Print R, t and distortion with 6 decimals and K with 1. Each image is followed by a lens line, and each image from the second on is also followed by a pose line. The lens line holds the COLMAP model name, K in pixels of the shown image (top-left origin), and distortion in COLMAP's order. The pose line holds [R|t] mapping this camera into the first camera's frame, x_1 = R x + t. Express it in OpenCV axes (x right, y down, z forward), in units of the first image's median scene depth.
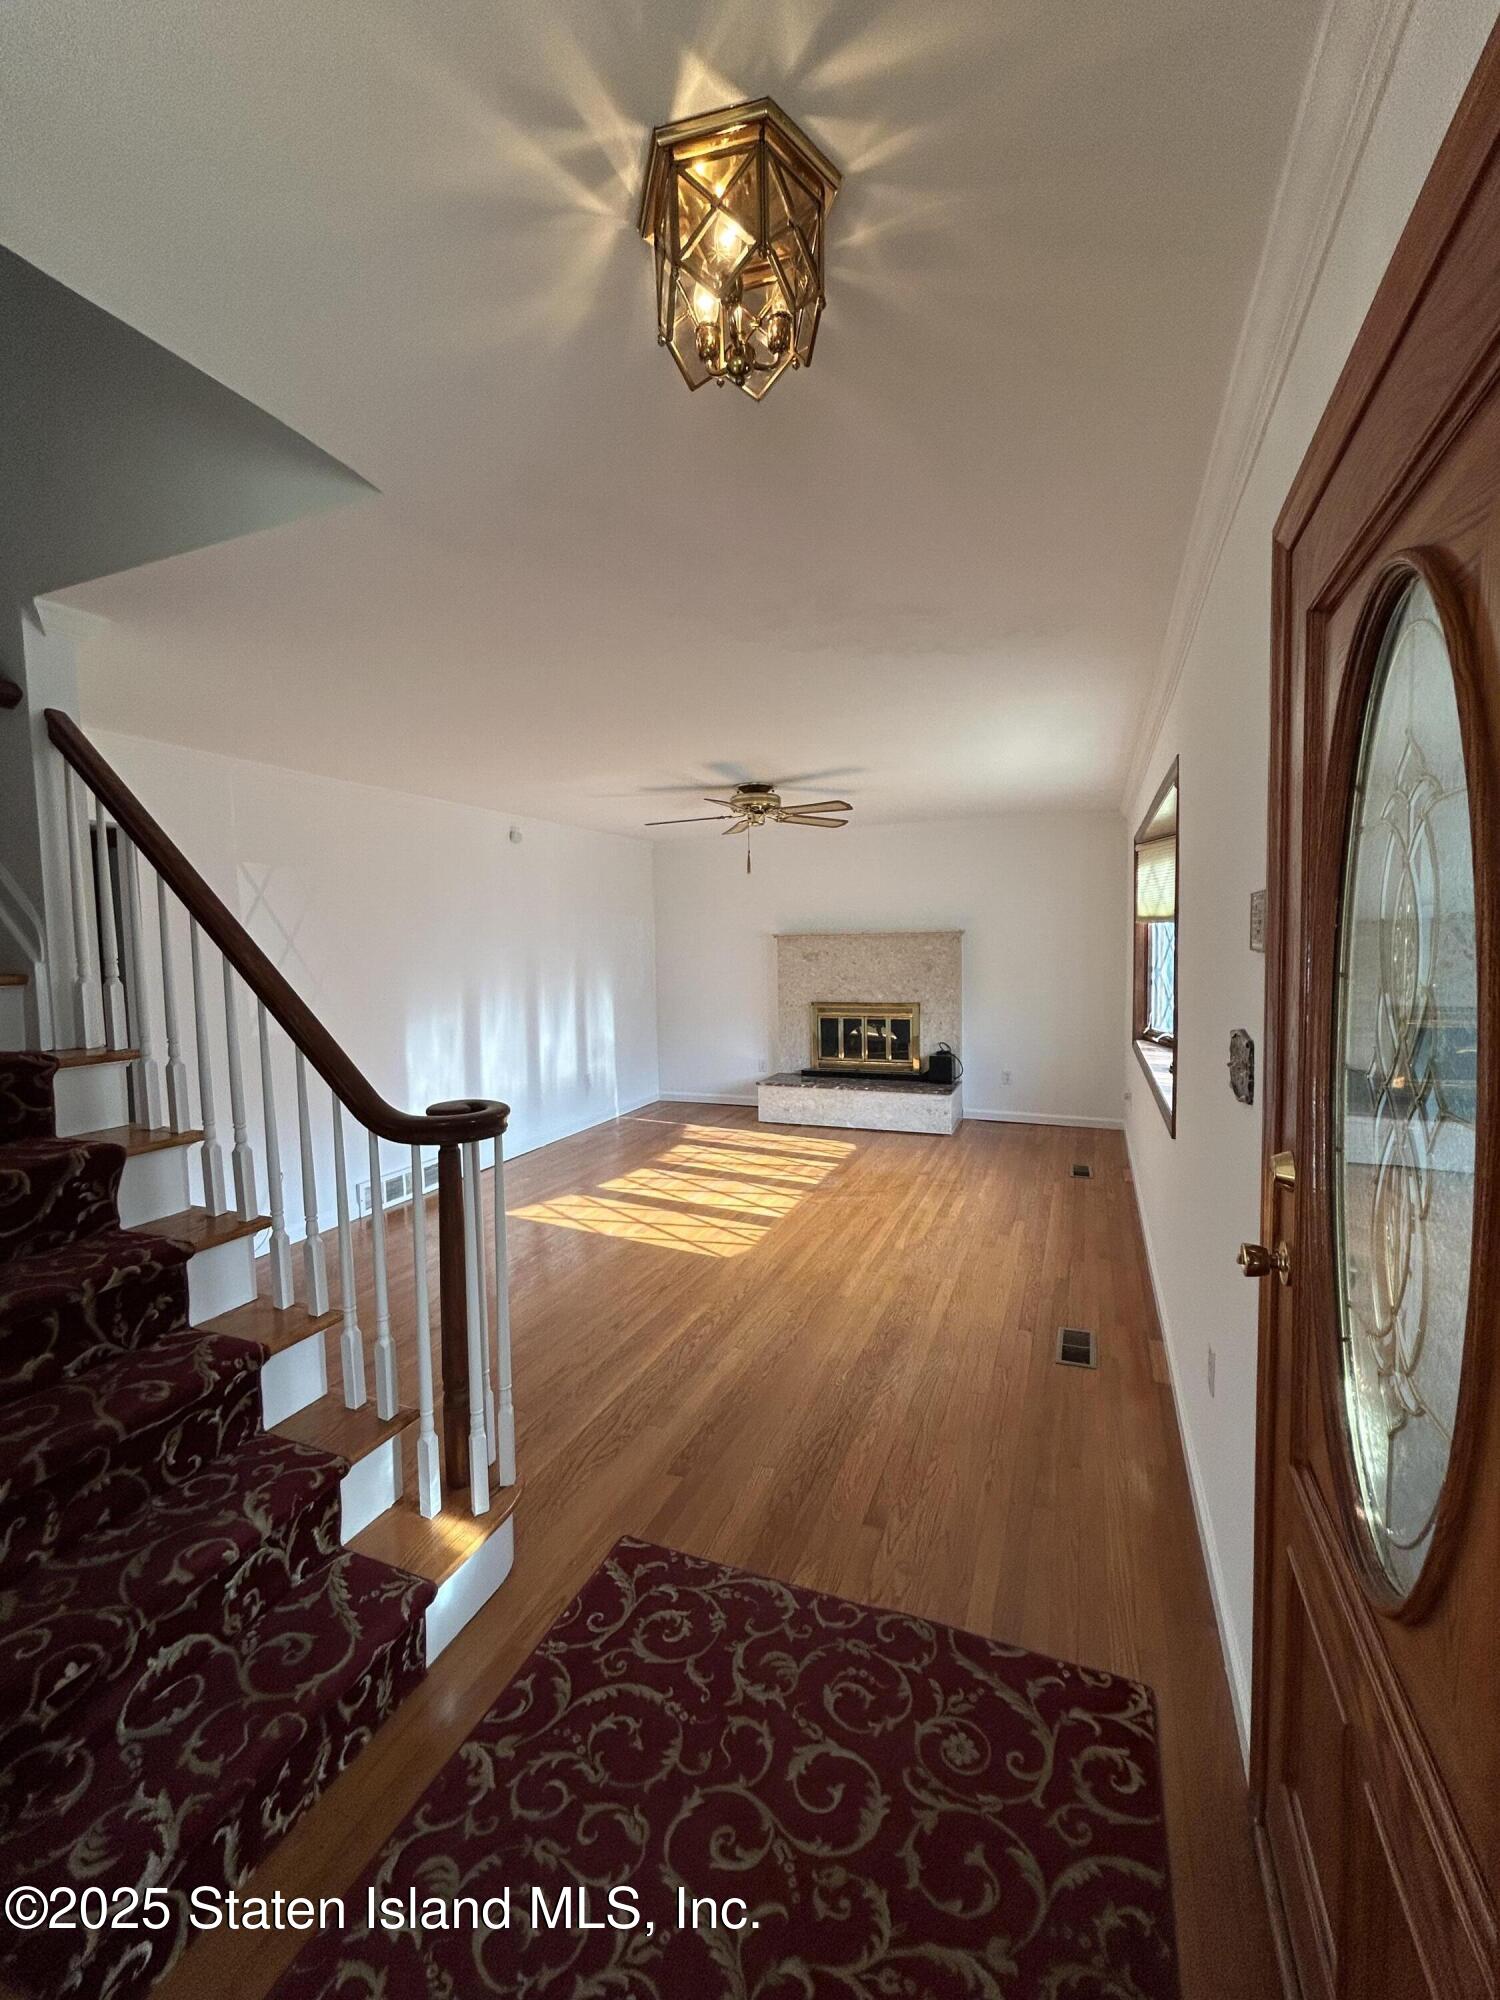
lens RADIAL K [[815.2, 0, 744.3], [0, 815.2, 996.2], [0, 0, 1]] dist [-0.002071, 0.000450]
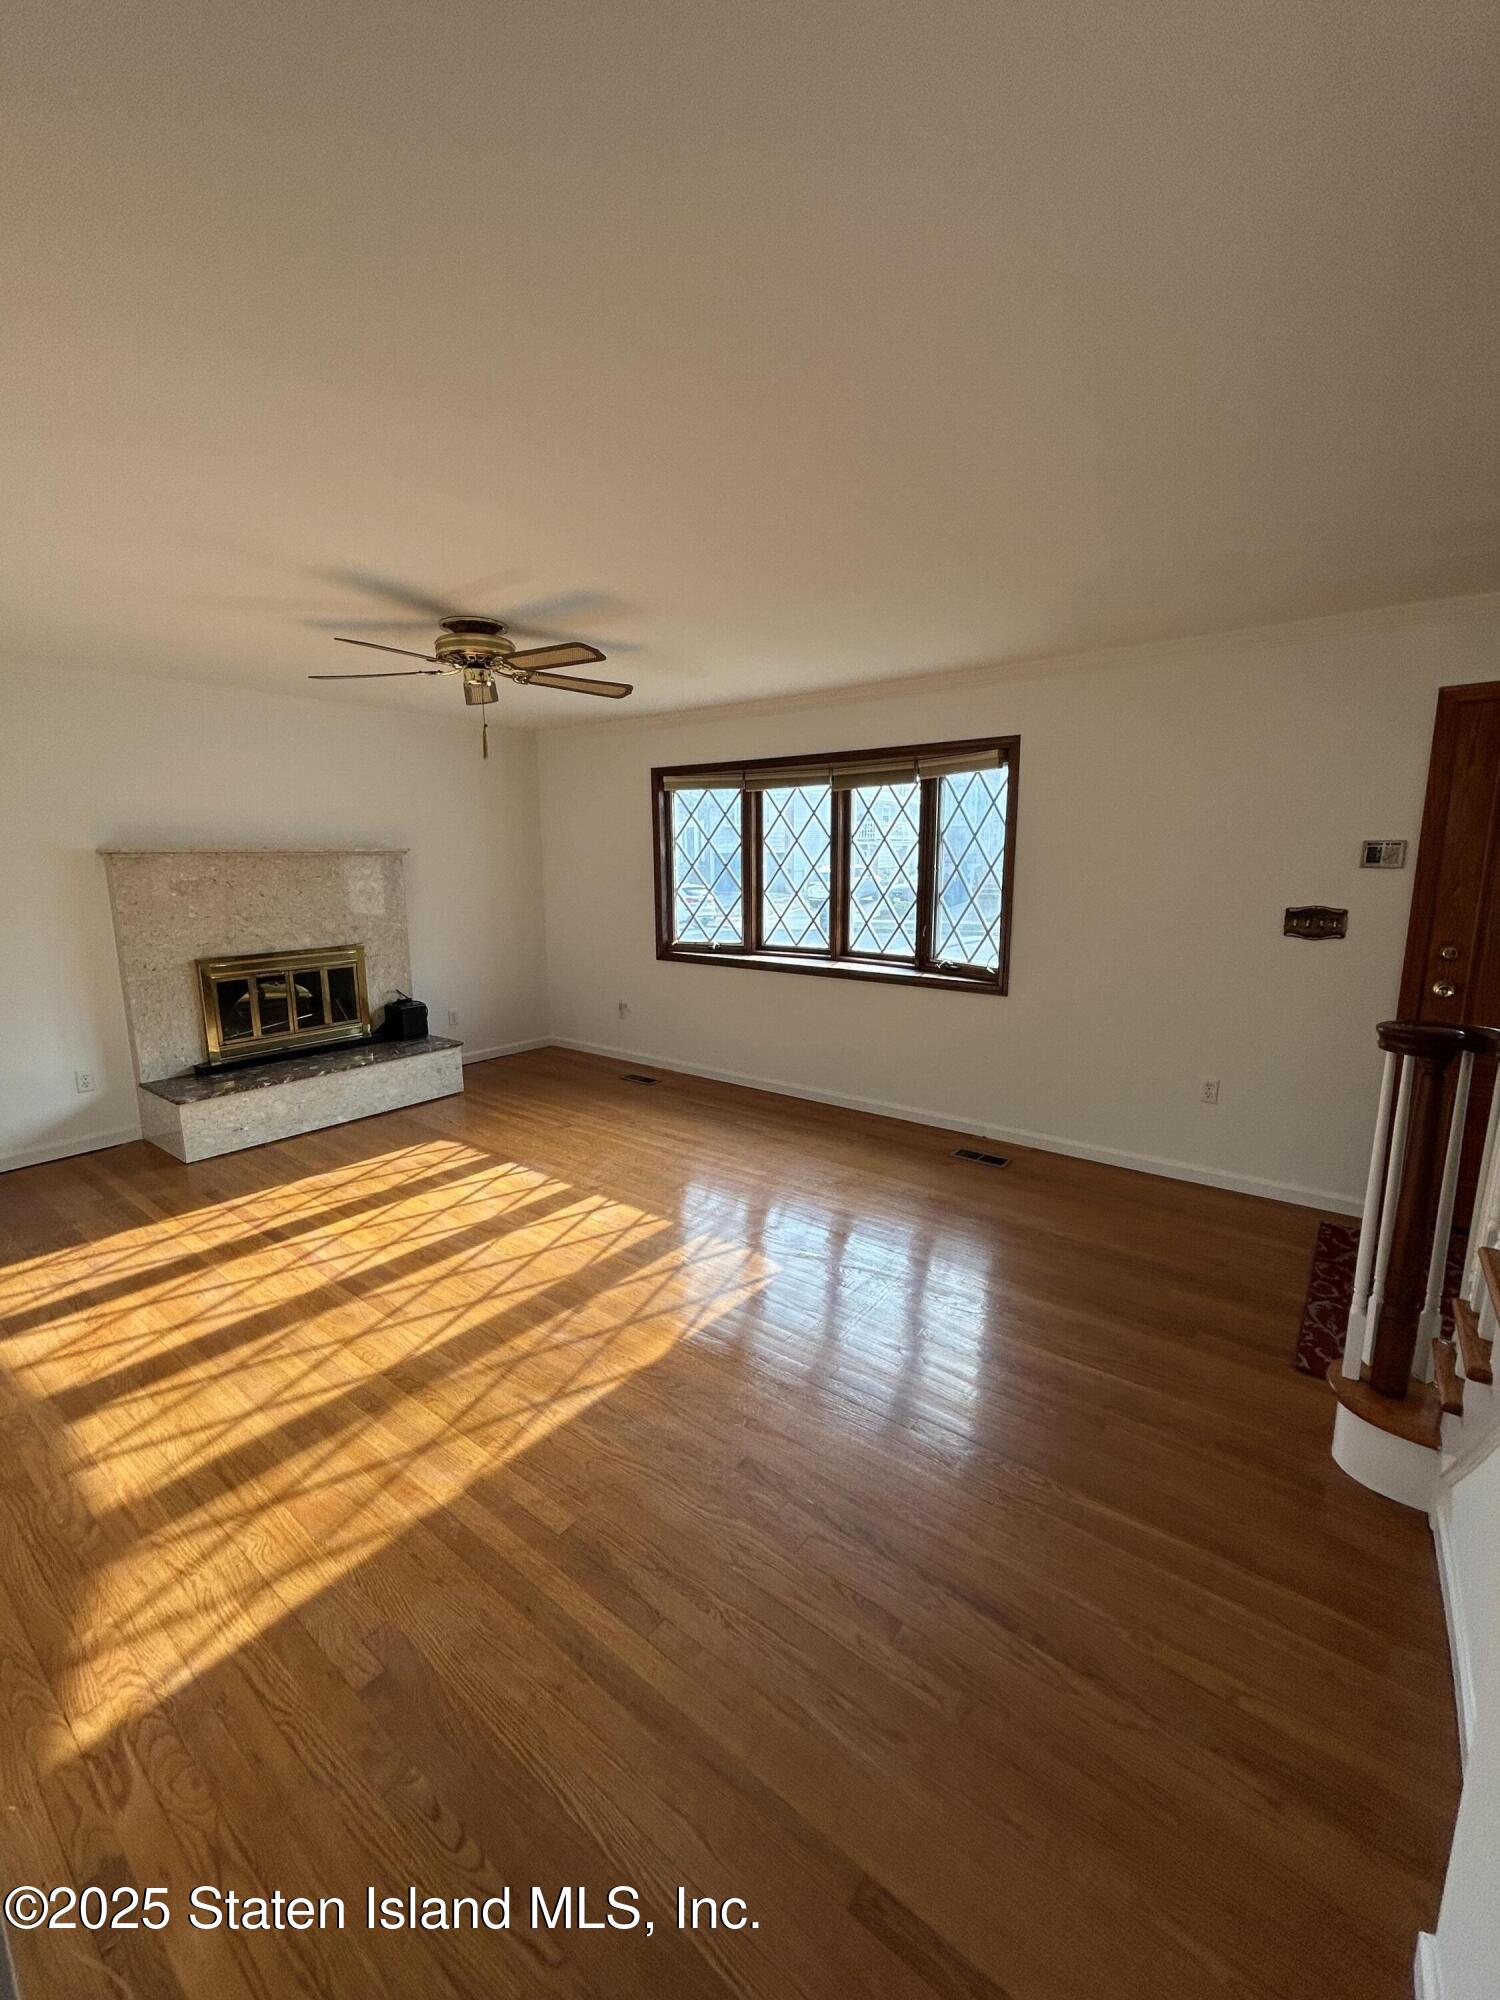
lens RADIAL K [[815.2, 0, 746.8], [0, 815.2, 1000.5], [0, 0, 1]] dist [-0.002071, 0.000450]
pose [[0.272752, -0.151001, 0.950161, -0.423864], [0.066754, 0.988196, 0.137883, -0.020782], [-0.959766, 0.025820, 0.279612, 0.430609]]
